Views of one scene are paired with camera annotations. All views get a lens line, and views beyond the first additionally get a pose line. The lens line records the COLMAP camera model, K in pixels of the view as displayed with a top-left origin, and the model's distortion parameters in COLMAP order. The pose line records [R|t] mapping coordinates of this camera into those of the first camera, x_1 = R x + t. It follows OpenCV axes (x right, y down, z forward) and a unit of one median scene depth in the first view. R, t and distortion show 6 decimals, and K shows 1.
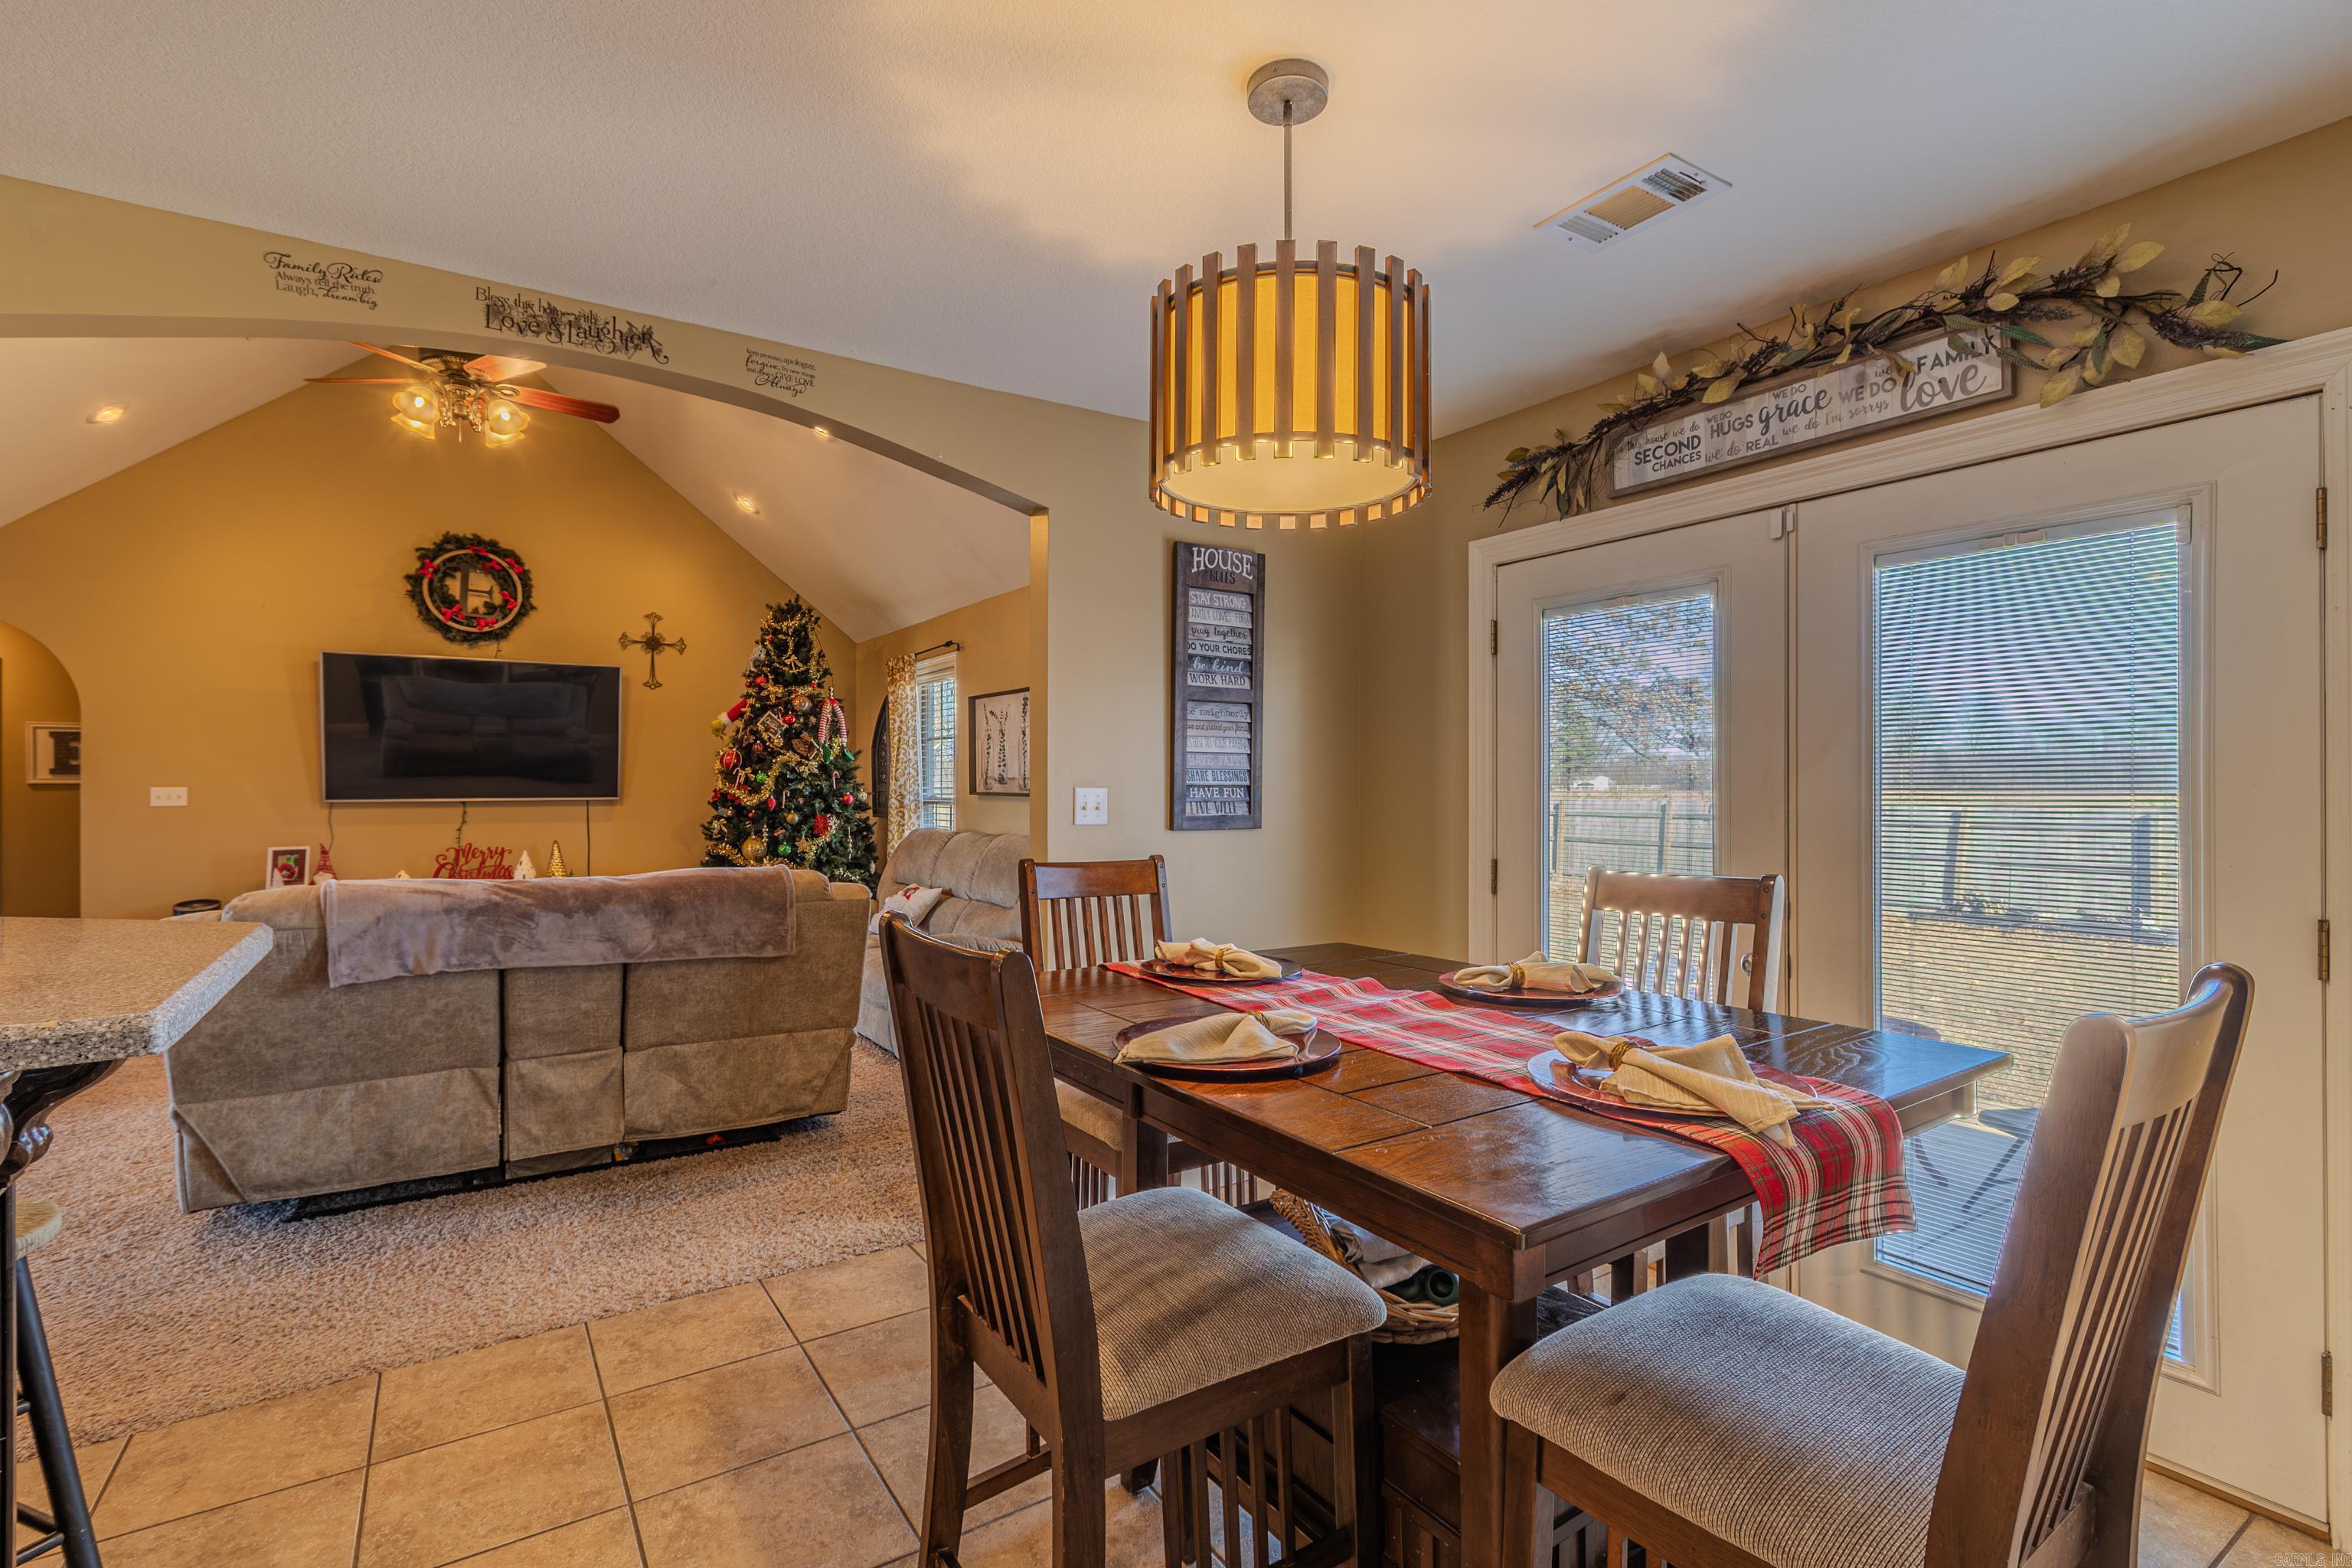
lens RADIAL K [[1072.3, 0, 1173.8], [0, 1072.3, 784.4], [0, 0, 1]] dist [0.001613, -0.001333]
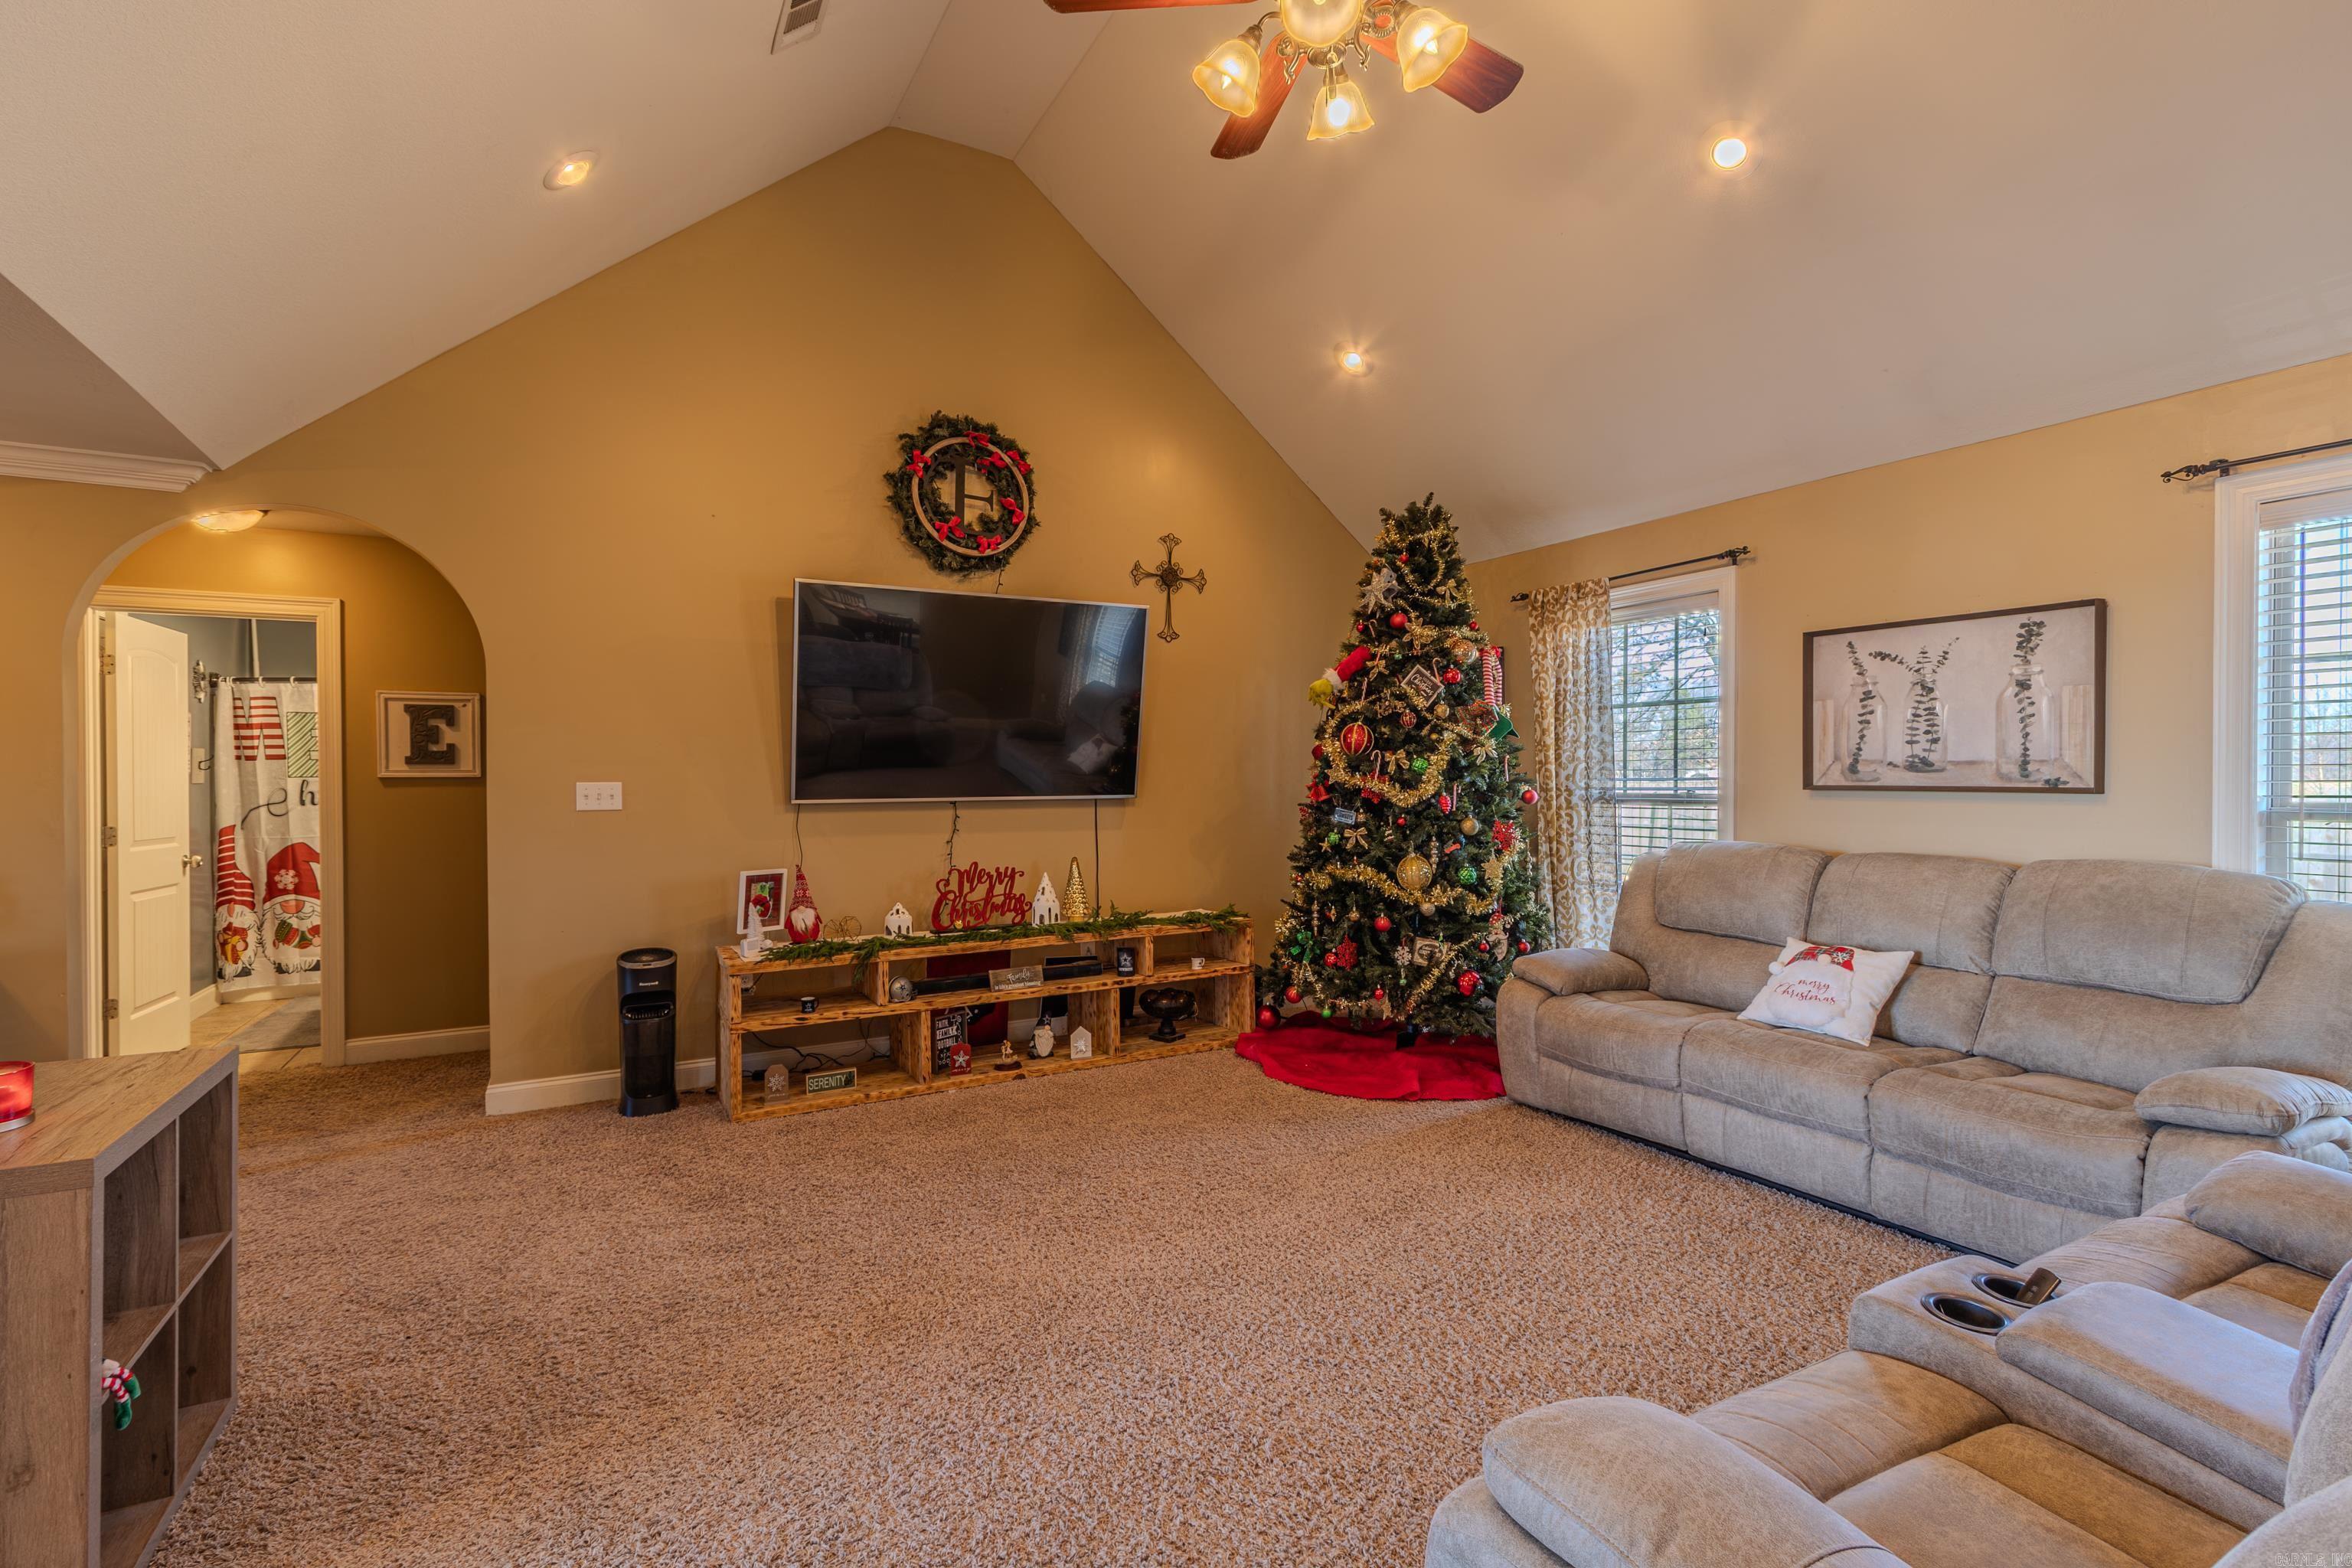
lens RADIAL K [[1066.2, 0, 1164.9], [0, 1066.2, 786.5], [0, 0, 1]] dist [0.003878, 0.000076]
pose [[0.995918, -0.002412, -0.090234, -0.906259], [0.003233, 0.999955, 0.008948, 0.001114], [0.090209, -0.009203, 0.995880, 0.629720]]
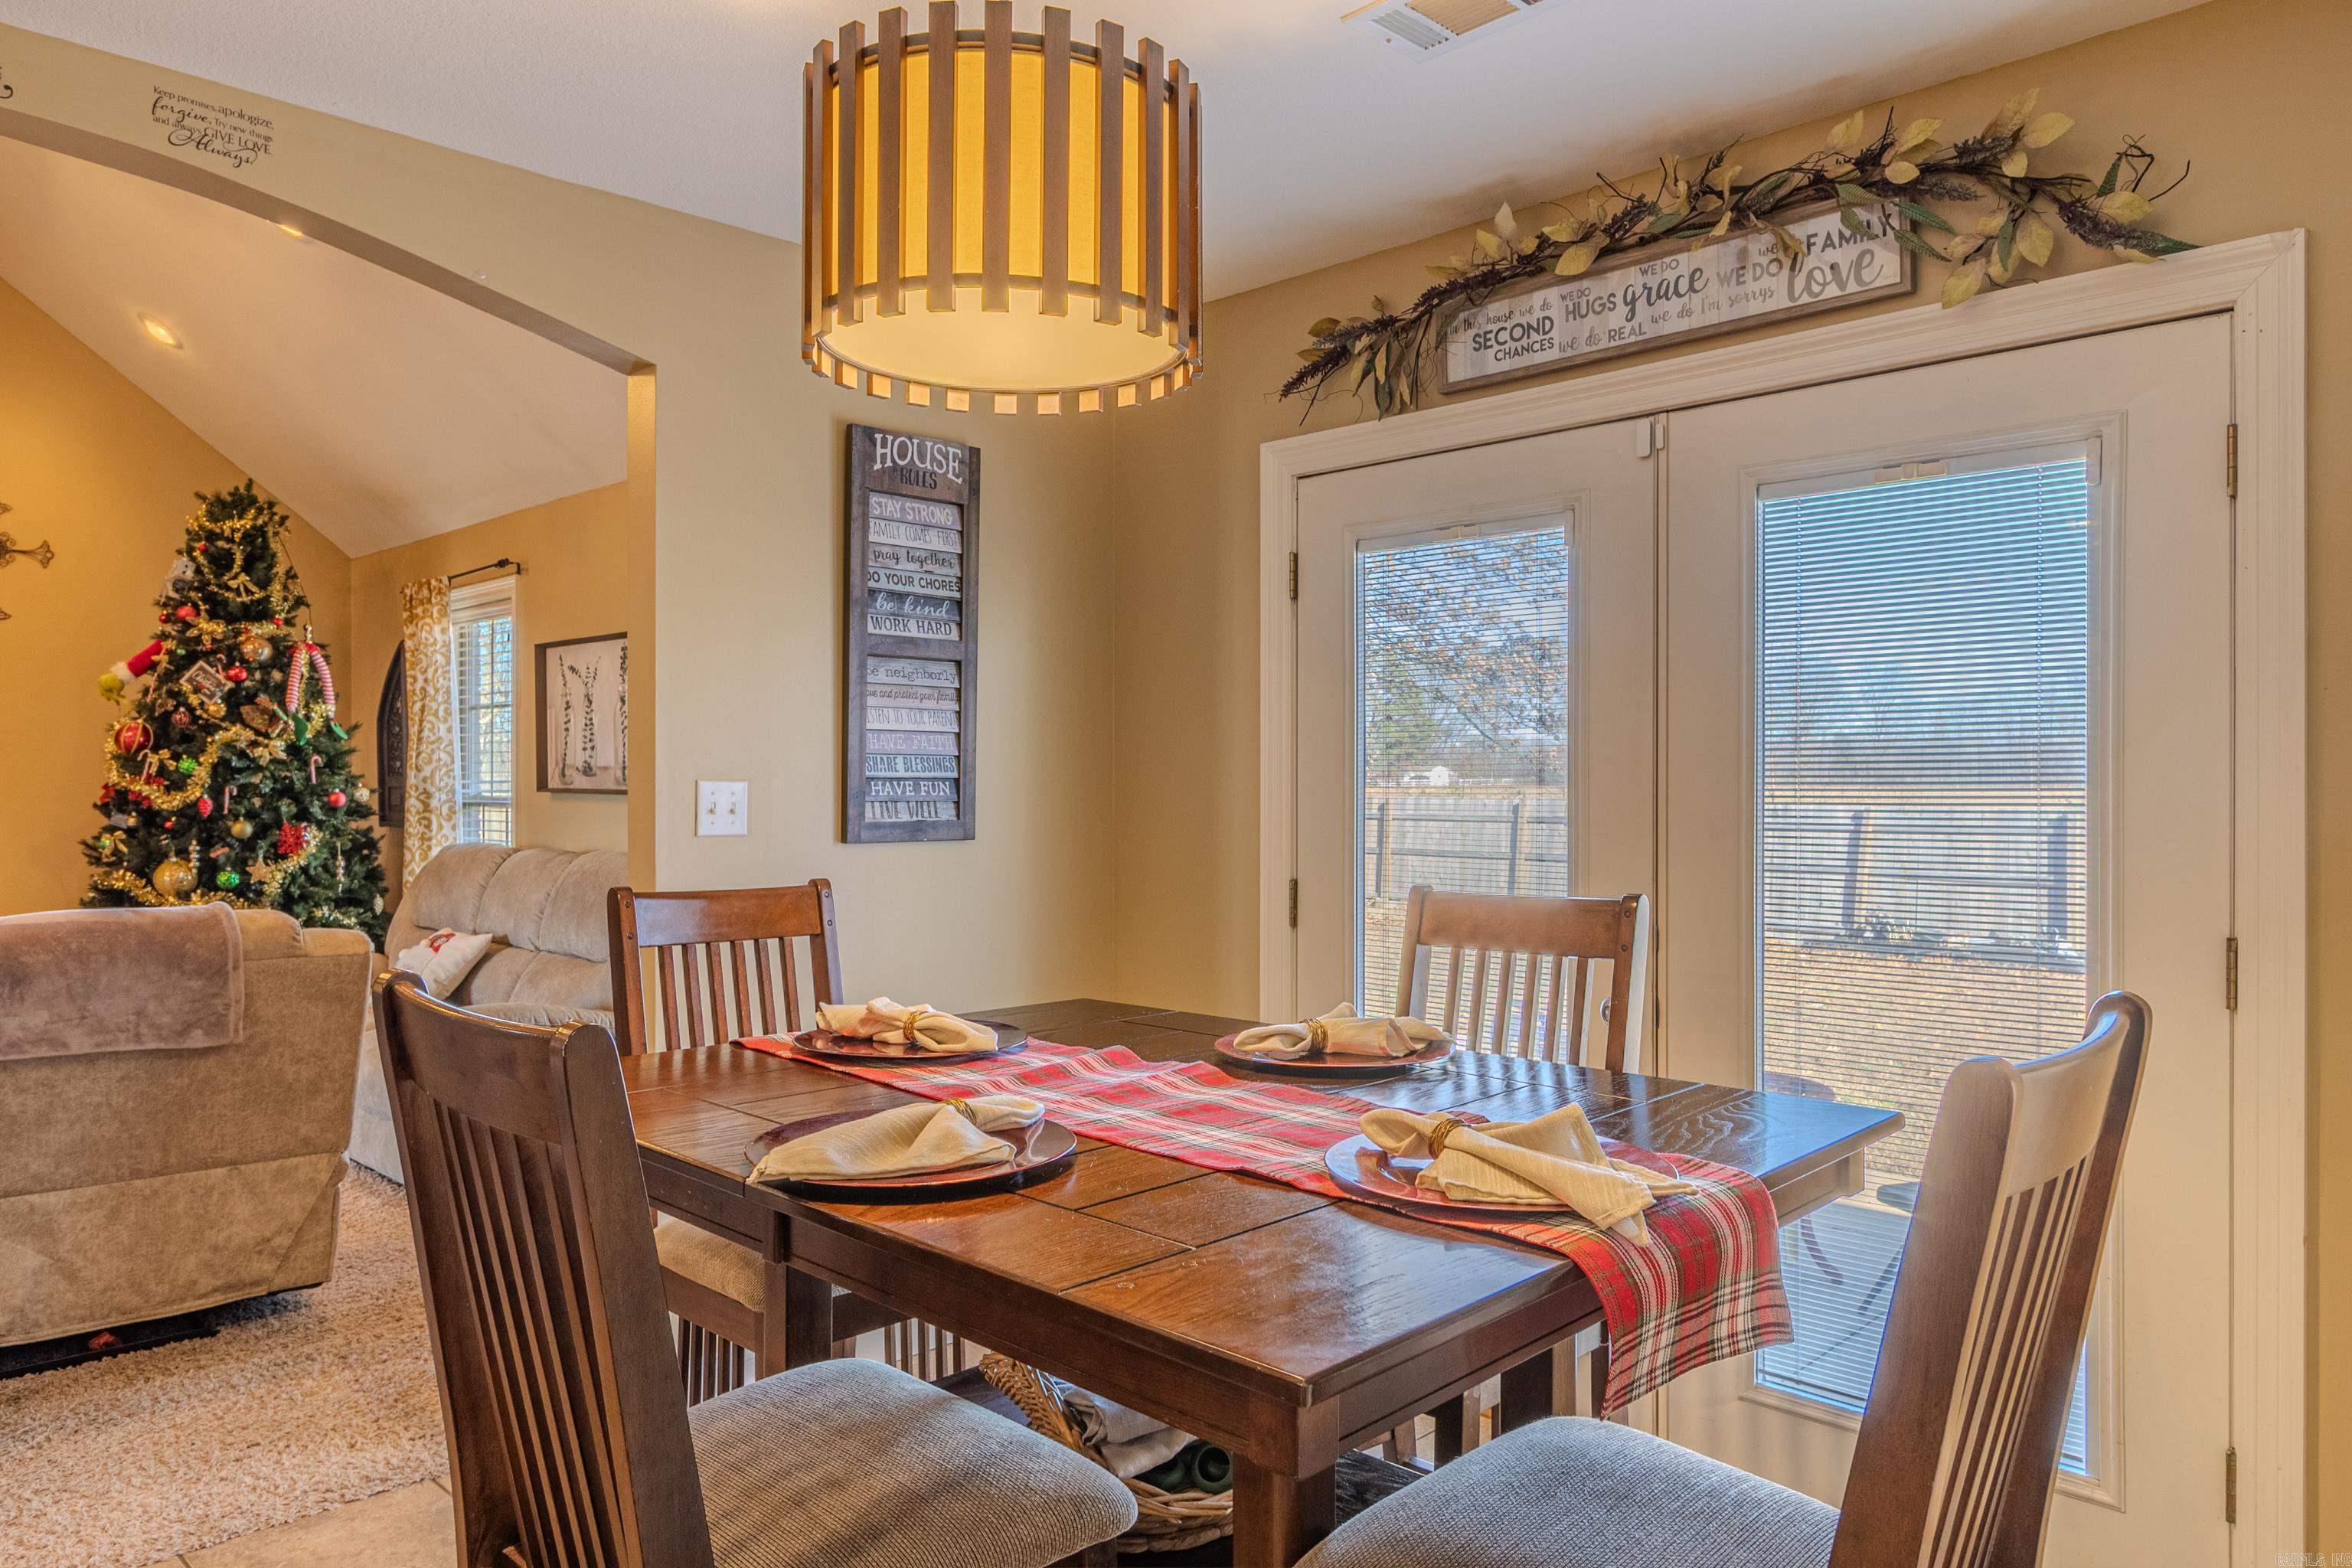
lens RADIAL K [[1521.9, 0, 1176.0], [0, 1521.9, 784.0], [0, 0, 1]] dist [0.003927, -0.004682]
pose [[0.978990, -0.000232, 0.203909, 0.007526], [-0.000621, 0.999991, 0.004120, 0.000654], [-0.203908, -0.004160, 0.978981, -0.001183]]
